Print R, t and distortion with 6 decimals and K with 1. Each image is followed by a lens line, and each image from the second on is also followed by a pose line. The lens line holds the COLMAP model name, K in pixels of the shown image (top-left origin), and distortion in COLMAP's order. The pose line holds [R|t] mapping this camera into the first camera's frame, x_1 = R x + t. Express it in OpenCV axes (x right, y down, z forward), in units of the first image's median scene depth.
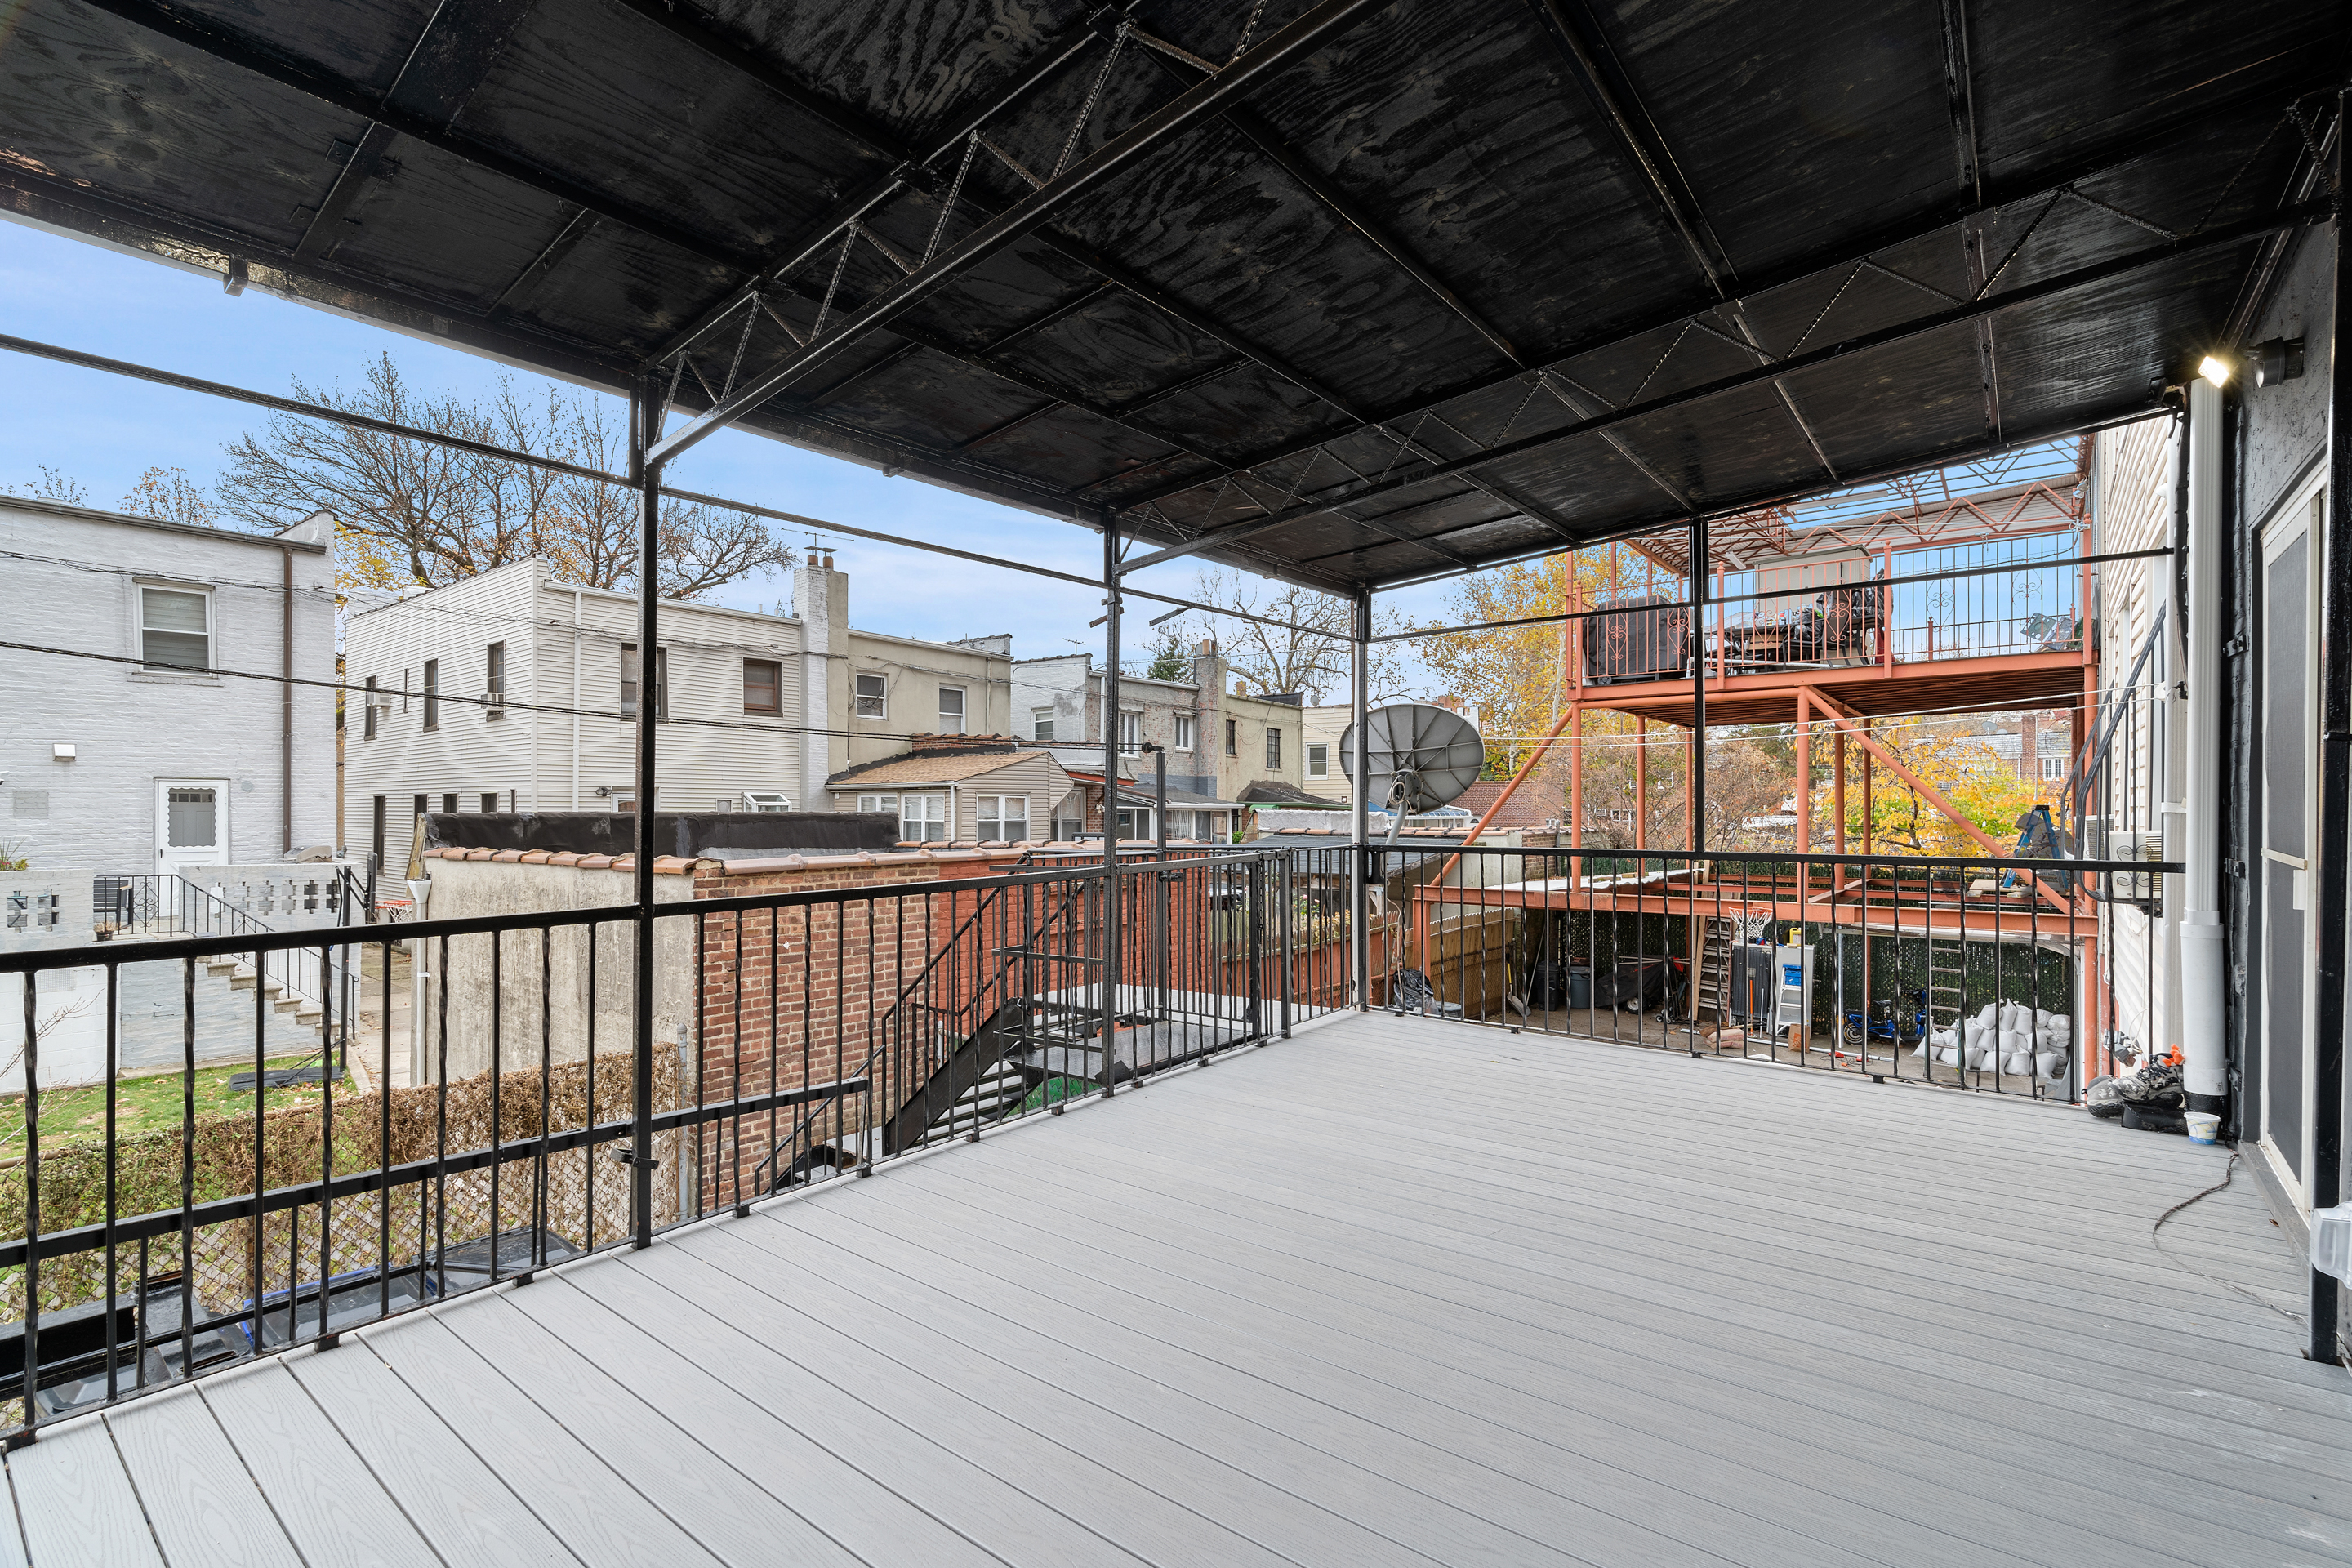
lens RADIAL K [[1070.0, 0, 1172.1], [0, 1070.0, 805.0], [0, 0, 1]] dist [-0.014537, 0.005245]
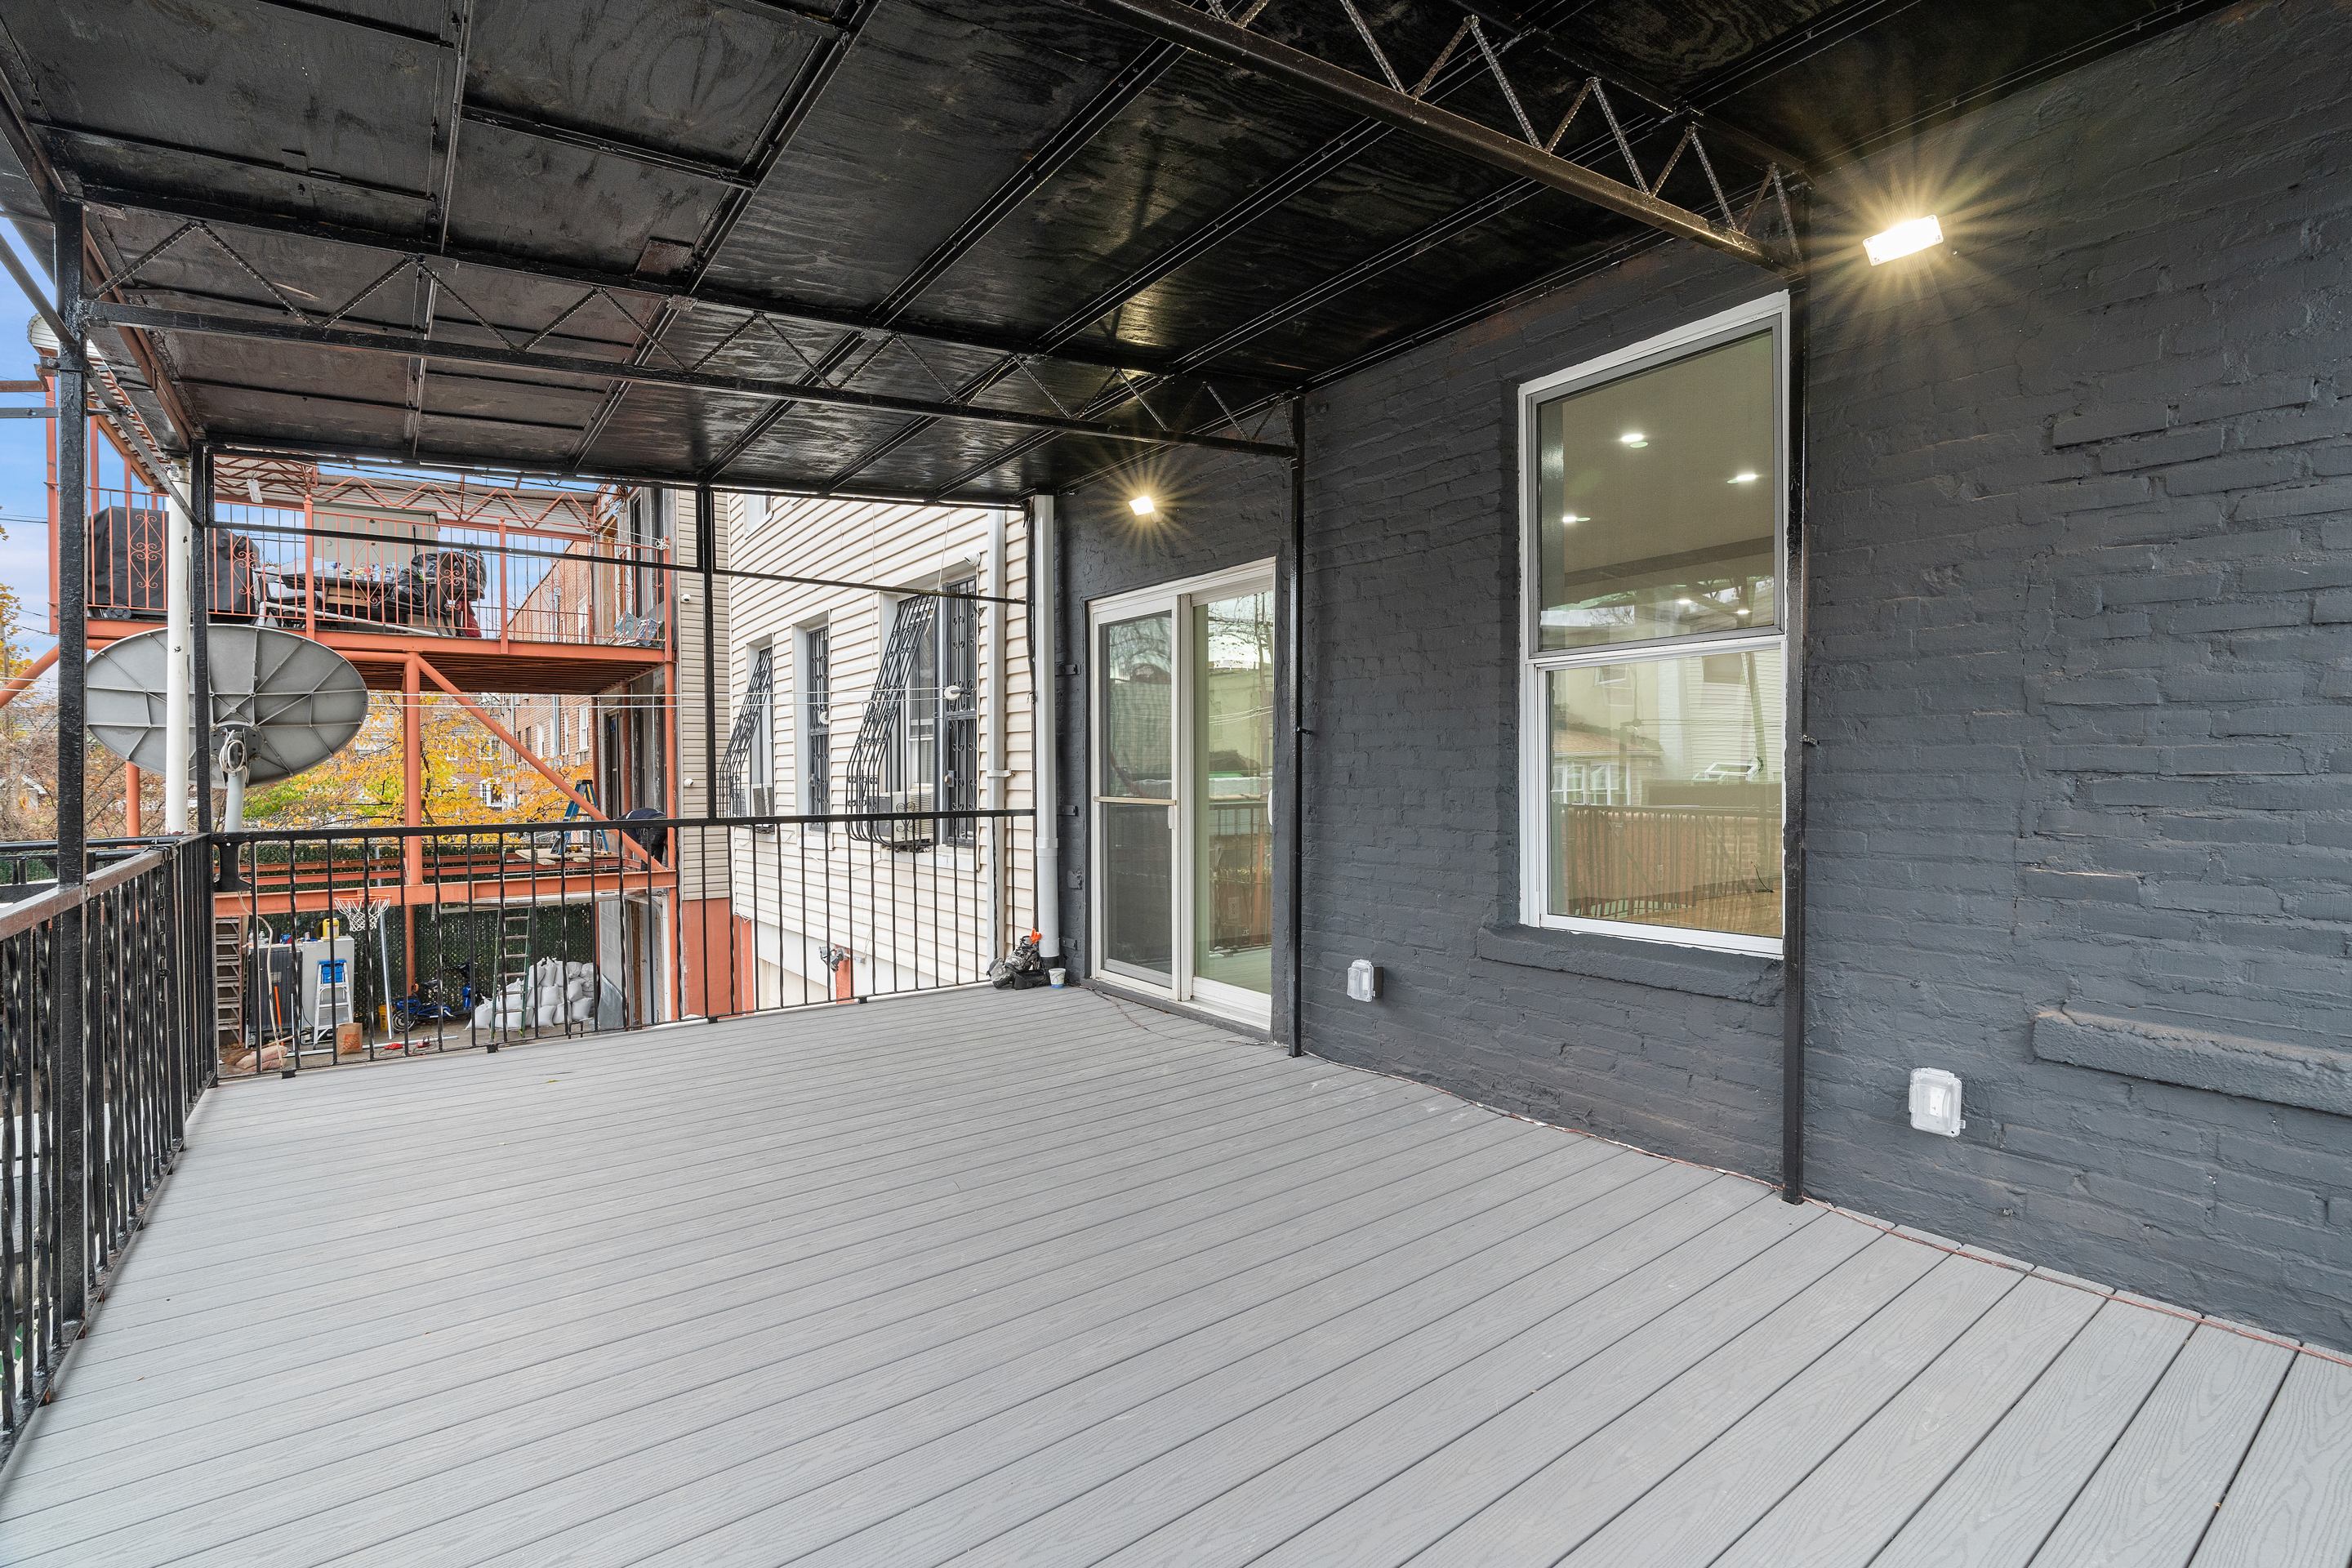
lens RADIAL K [[1070.0, 0, 1172.1], [0, 1070.0, 805.0], [0, 0, 1]] dist [-0.014537, 0.005245]
pose [[0.255371, -0.027350, 0.966456, -0.286160], [0.008336, 0.999625, 0.026085, 0.006405], [-0.966807, 0.001395, 0.255503, 0.250771]]
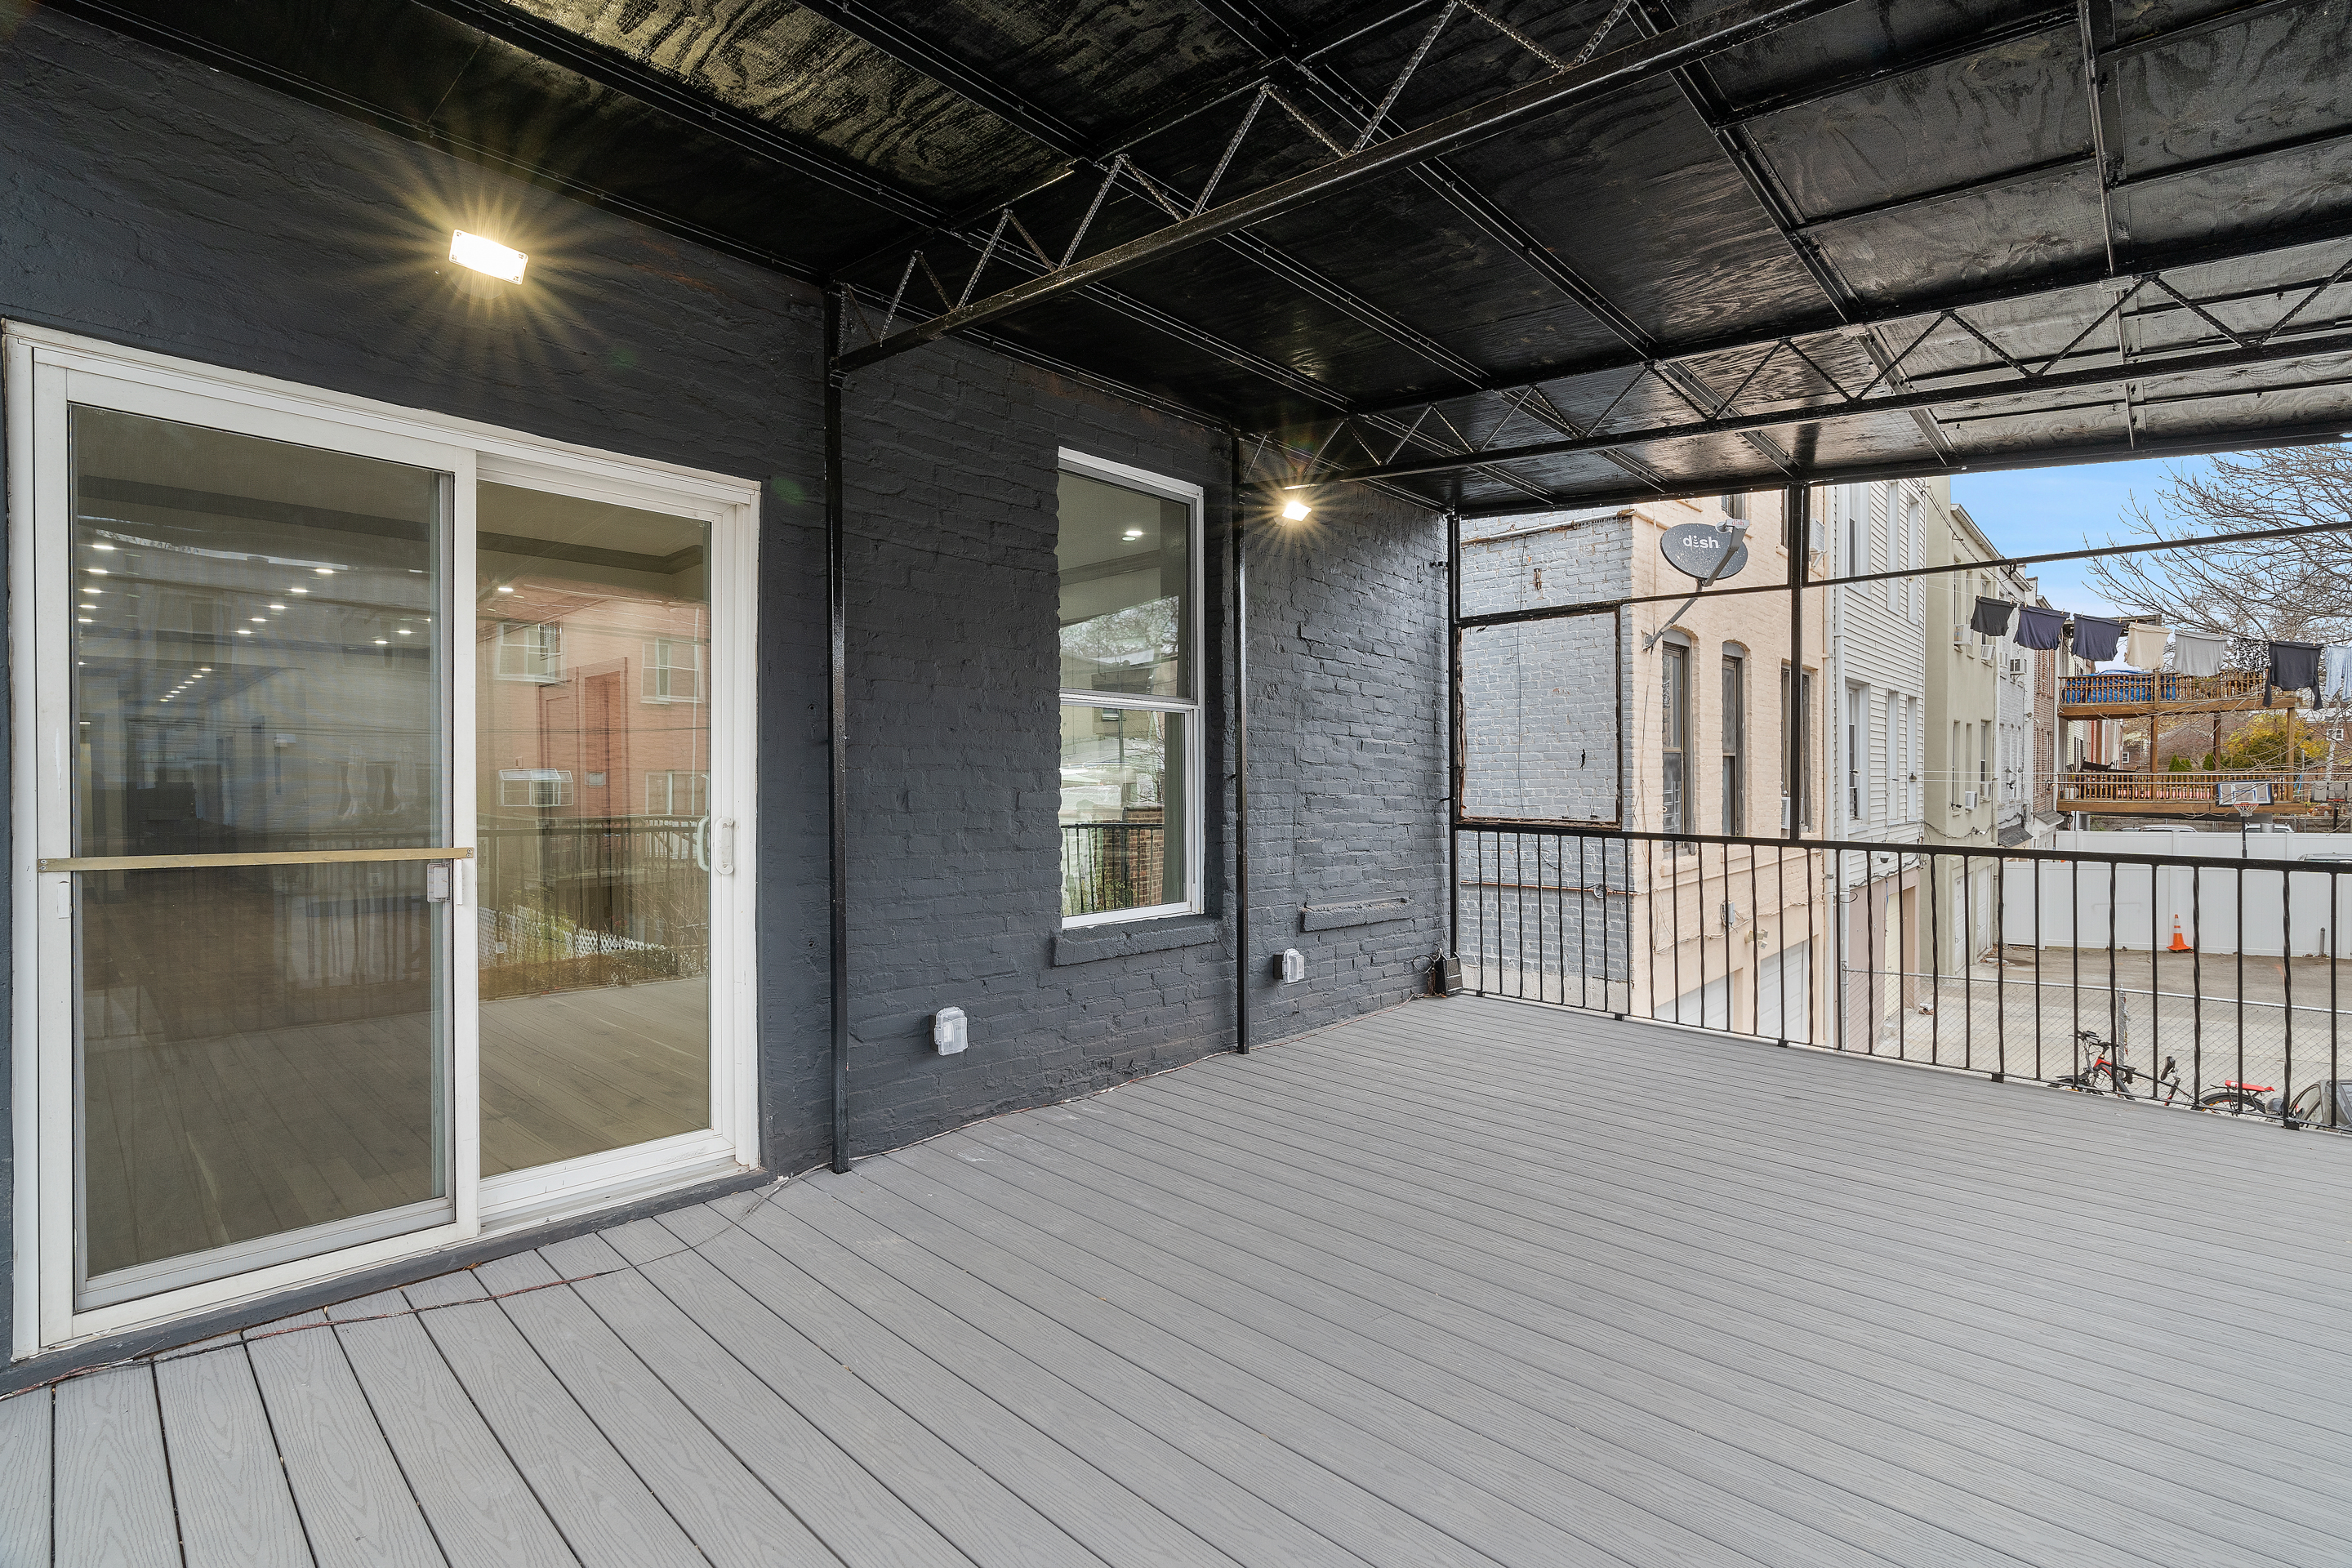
lens RADIAL K [[1070.0, 0, 1172.1], [0, 1070.0, 805.0], [0, 0, 1]] dist [-0.014537, 0.005245]
pose [[-0.996698, 0.002692, 0.081158, 0.180552], [0.004222, 0.999816, 0.018688, 0.000899], [-0.081092, 0.018969, -0.996526, 0.831670]]
